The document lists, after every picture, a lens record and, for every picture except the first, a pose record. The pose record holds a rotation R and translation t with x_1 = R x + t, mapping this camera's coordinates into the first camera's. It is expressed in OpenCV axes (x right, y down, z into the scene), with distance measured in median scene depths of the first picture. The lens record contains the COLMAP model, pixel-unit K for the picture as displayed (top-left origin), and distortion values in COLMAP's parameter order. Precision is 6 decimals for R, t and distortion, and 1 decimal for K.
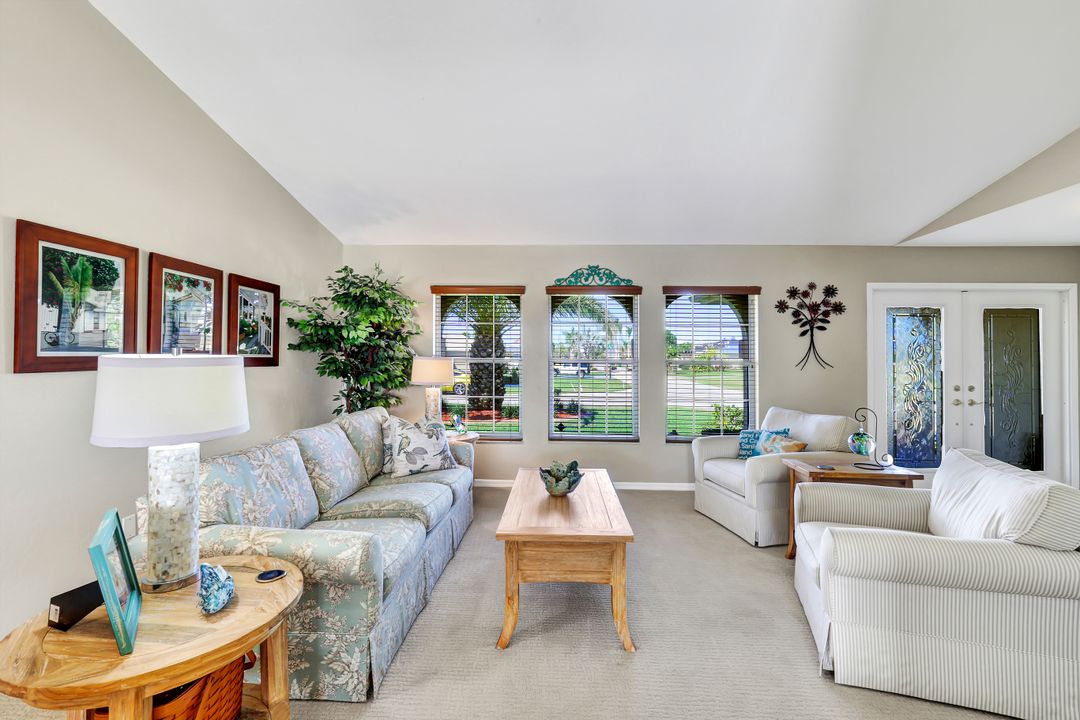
lens RADIAL K [[469.0, 0, 543.6], [0, 469.0, 354.7], [0, 0, 1]] dist [0.000919, 0.000010]
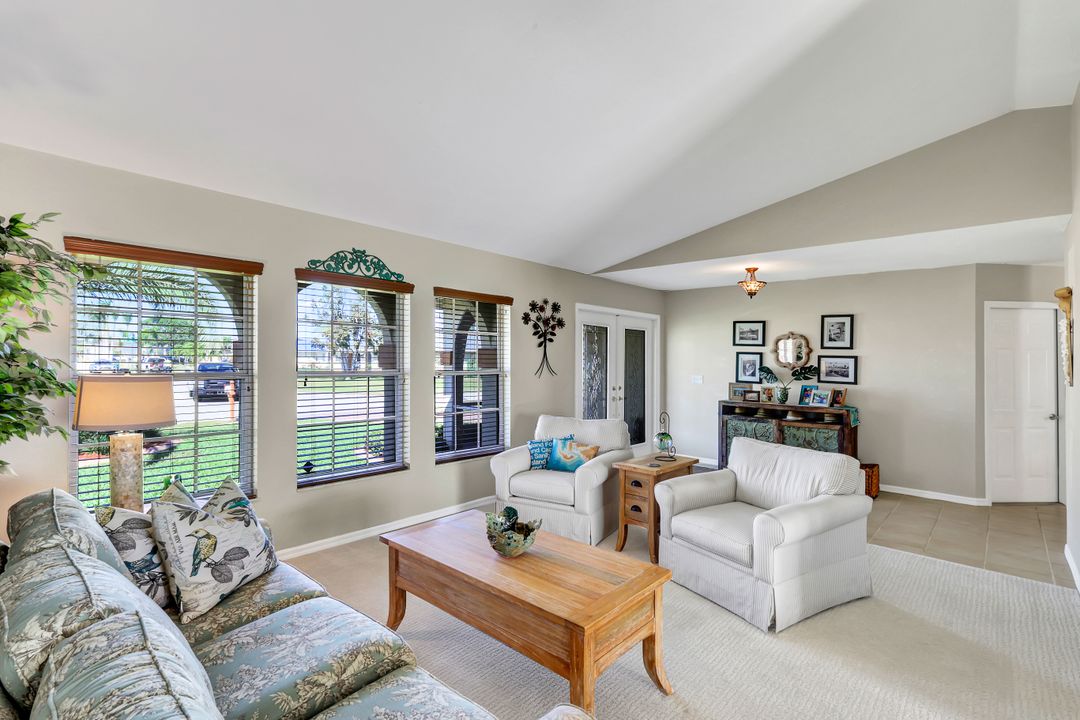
lens RADIAL K [[503.7, 0, 538.4], [0, 503.7, 357.8], [0, 0, 1]] dist [0.001339, -0.000233]
pose [[0.643693, 0.001295, 0.765282, -0.375247], [-0.009829, 0.999930, 0.006576, -0.024074], [-0.765220, -0.011755, 0.643661, 0.272641]]
